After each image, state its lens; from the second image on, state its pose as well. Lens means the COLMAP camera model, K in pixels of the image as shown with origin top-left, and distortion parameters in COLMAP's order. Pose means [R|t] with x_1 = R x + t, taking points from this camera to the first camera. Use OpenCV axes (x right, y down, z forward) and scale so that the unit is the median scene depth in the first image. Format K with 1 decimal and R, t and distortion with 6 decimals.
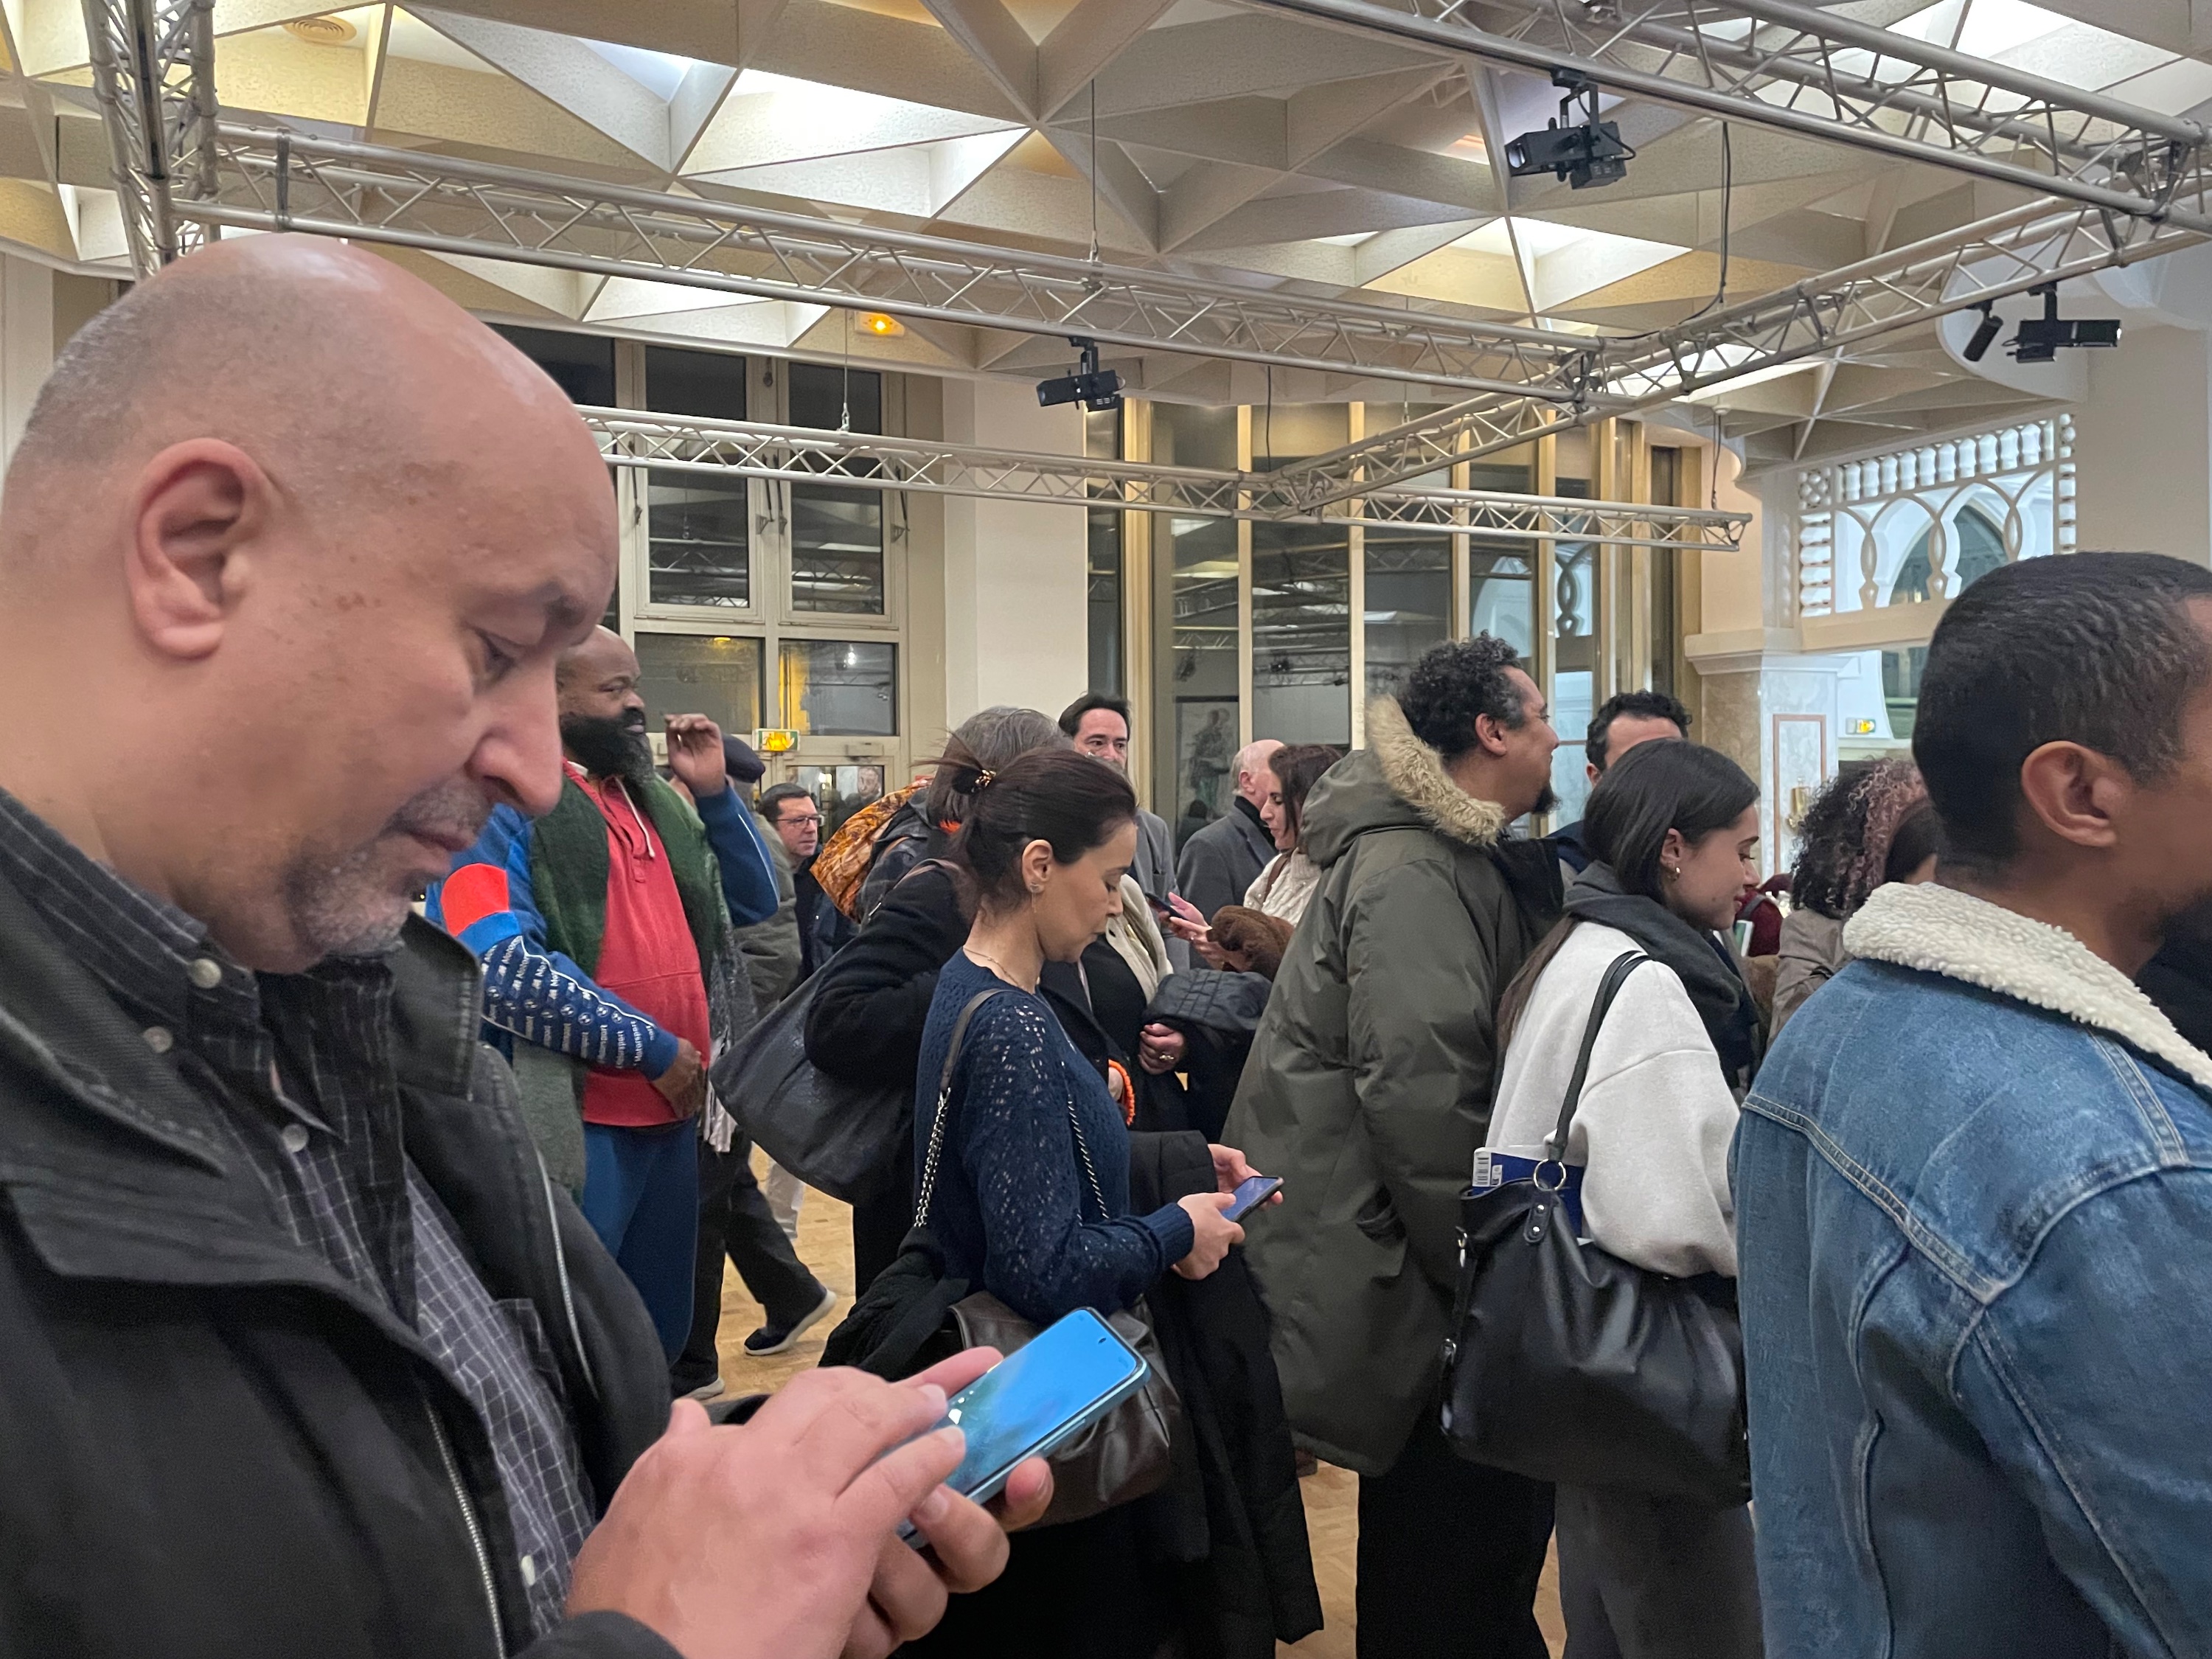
lens RADIAL K [[1665.4, 0, 1097.2], [0, 1665.4, 822.9], [0, 0, 1]] dist [0.084466, -0.107942]
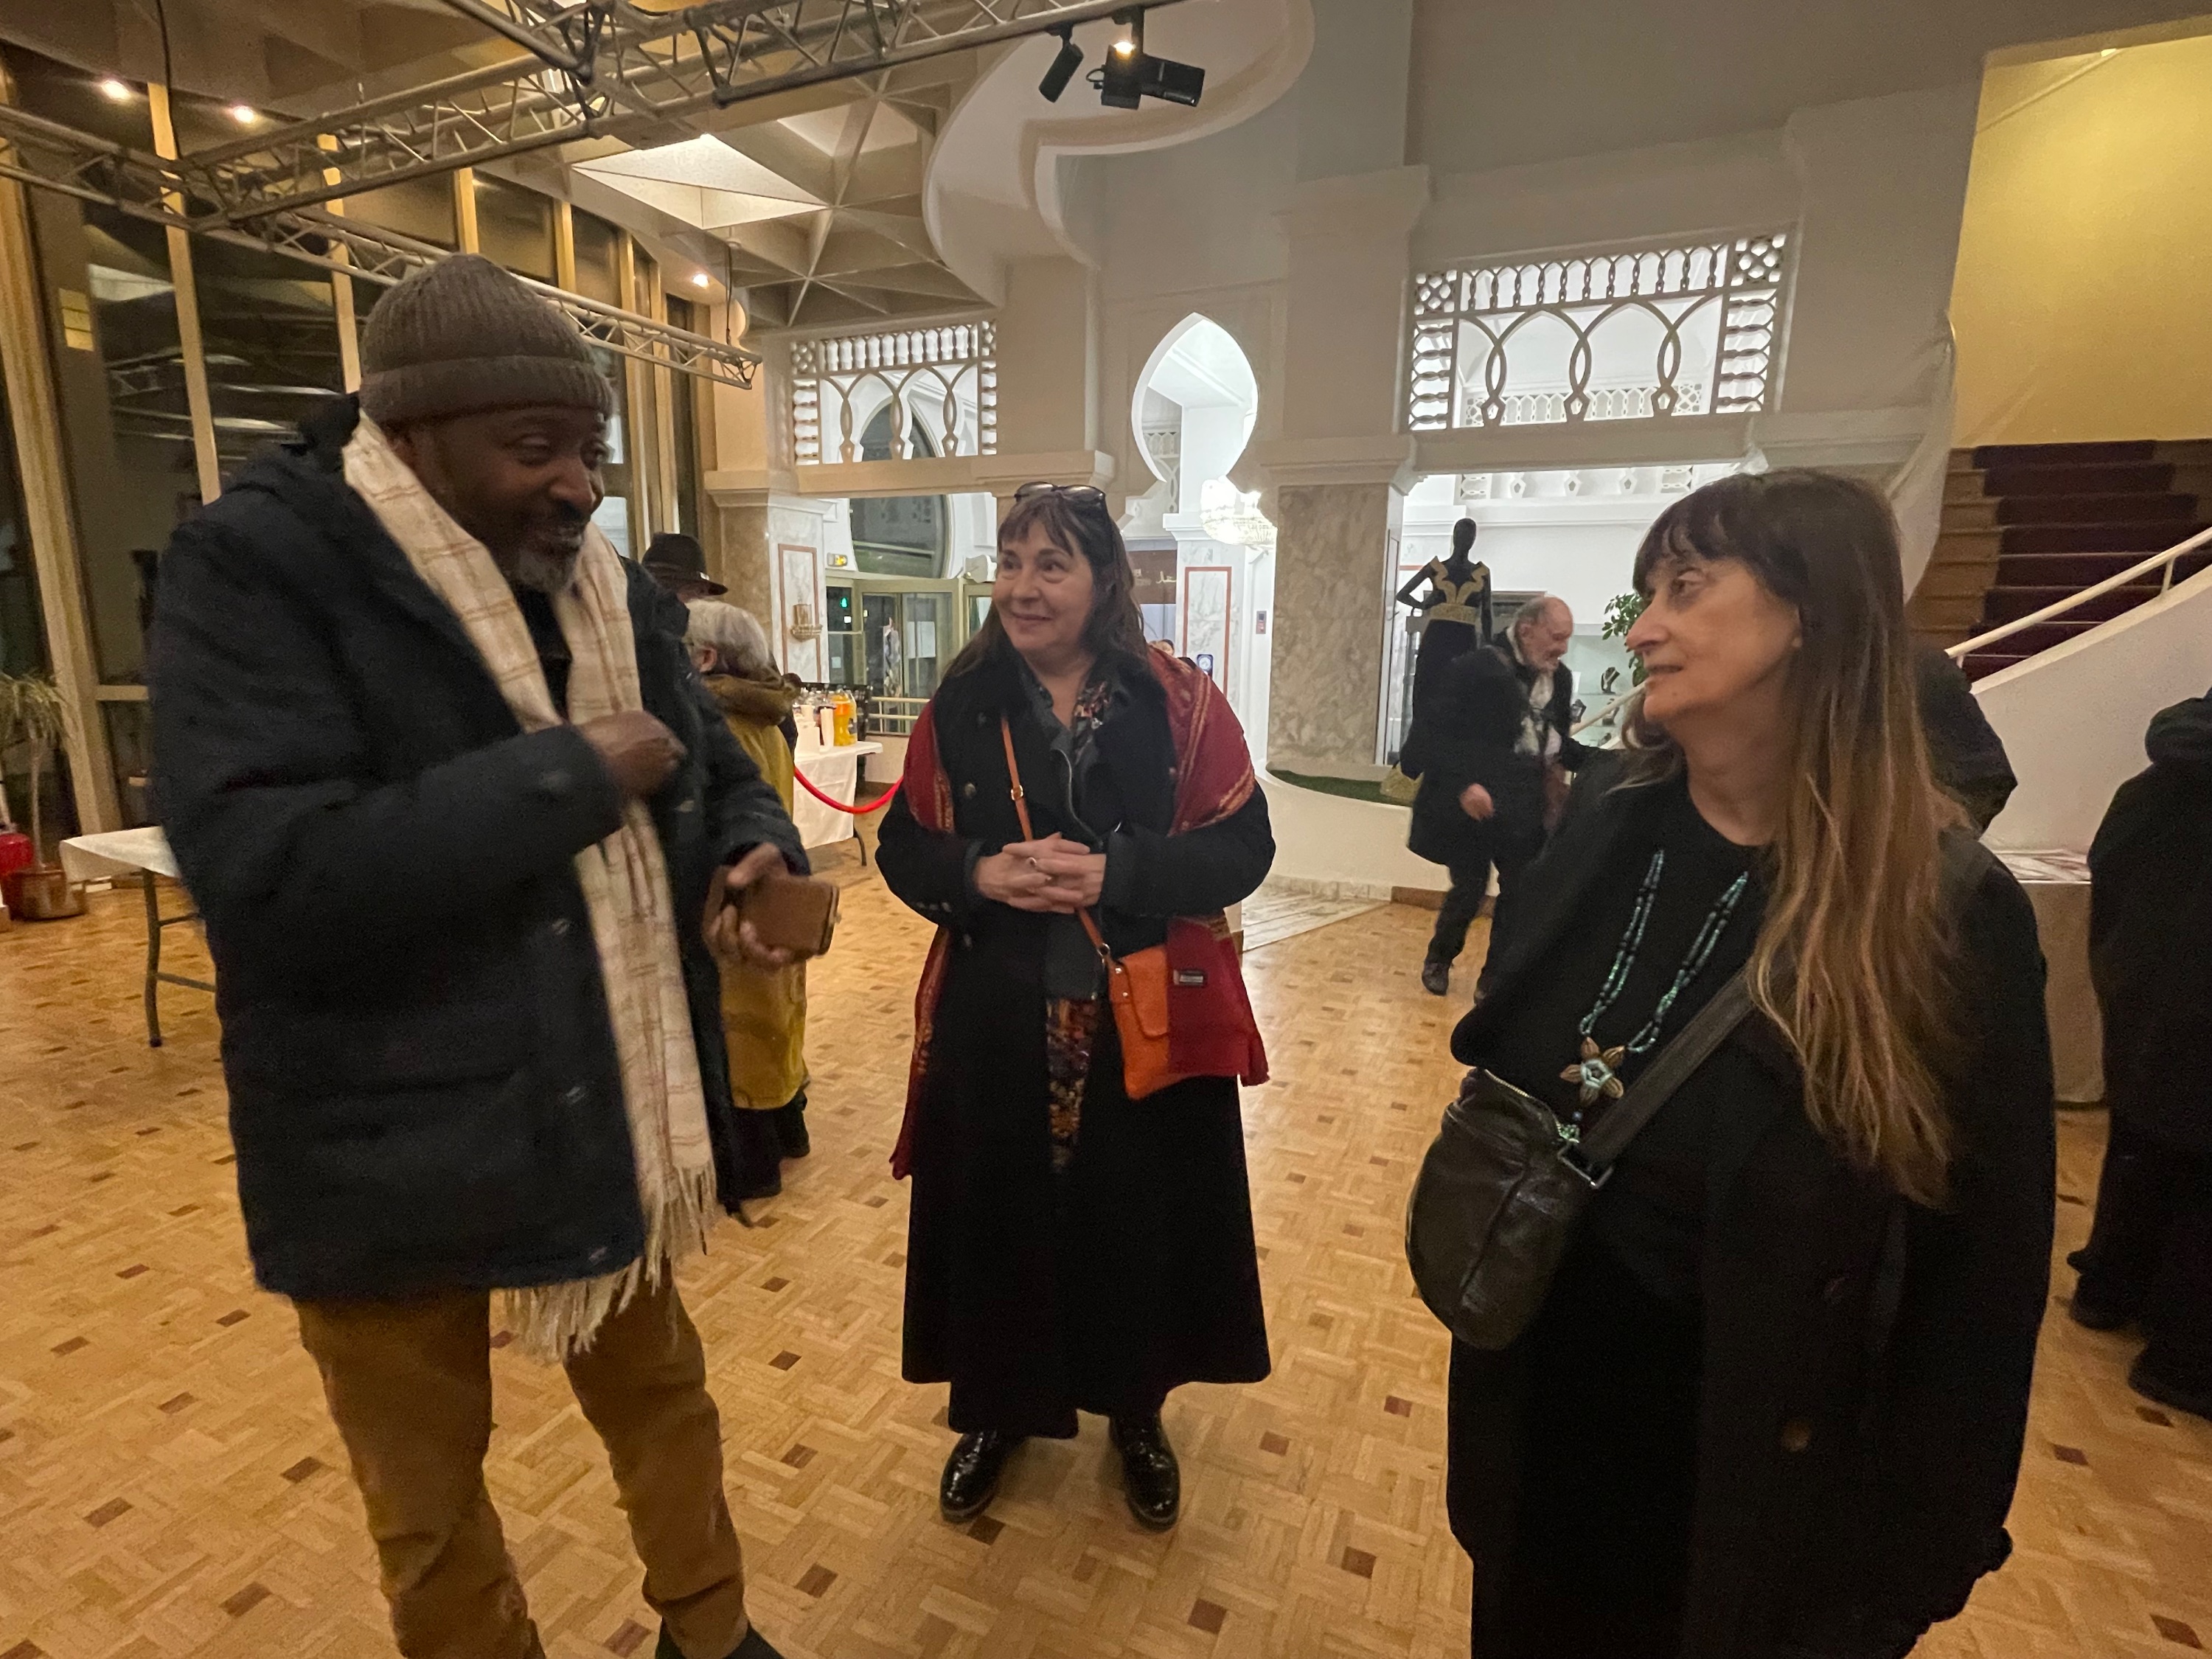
lens RADIAL K [[1054.6, 0, 1098.2], [0, 1054.6, 824.6], [0, 0, 1]] dist [-0.003129, -0.000575]
pose [[0.765239, -0.098026, 0.636239, 0.071077], [-0.014942, 0.985367, 0.169789, 0.004278], [-0.643573, -0.139436, 0.752577, 0.248128]]
